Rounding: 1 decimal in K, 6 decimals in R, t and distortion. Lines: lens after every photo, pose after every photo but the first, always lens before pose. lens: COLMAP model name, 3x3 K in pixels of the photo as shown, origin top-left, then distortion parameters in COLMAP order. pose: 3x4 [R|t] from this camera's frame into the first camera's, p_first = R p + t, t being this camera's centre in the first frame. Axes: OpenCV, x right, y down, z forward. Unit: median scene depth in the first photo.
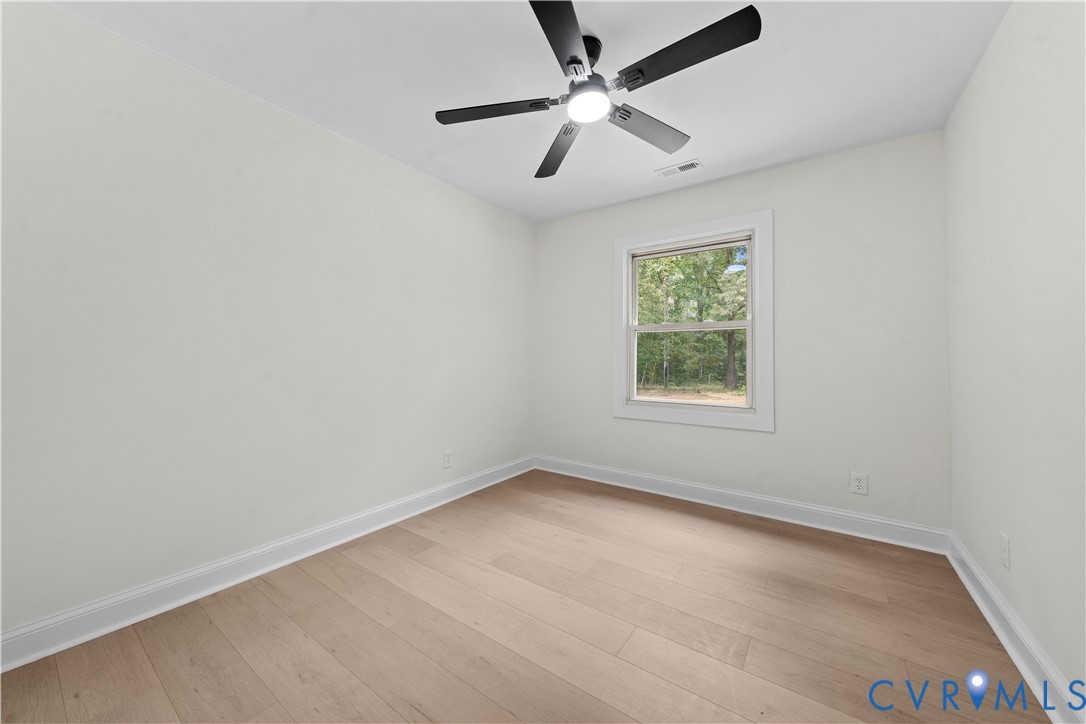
lens RADIAL K [[401.3, 0, 540.6], [0, 401.3, 359.9], [0, 0, 1]] dist [0.001087, 0.000067]
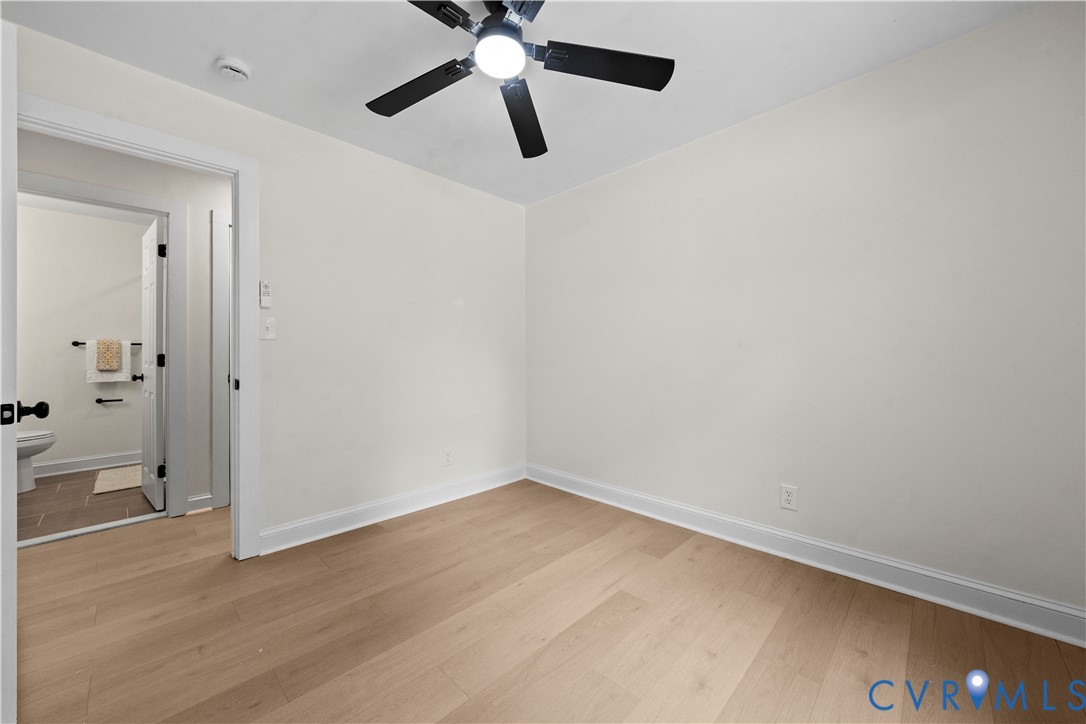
lens RADIAL K [[401.3, 0, 541.6], [0, 401.3, 356.7], [0, 0, 1]] dist [0.001087, 0.000067]
pose [[-0.154018, 0.005434, -0.988053, 0.696442], [-0.002910, 0.999978, 0.005953, -0.005992], [0.988064, 0.003792, -0.153999, 0.885089]]
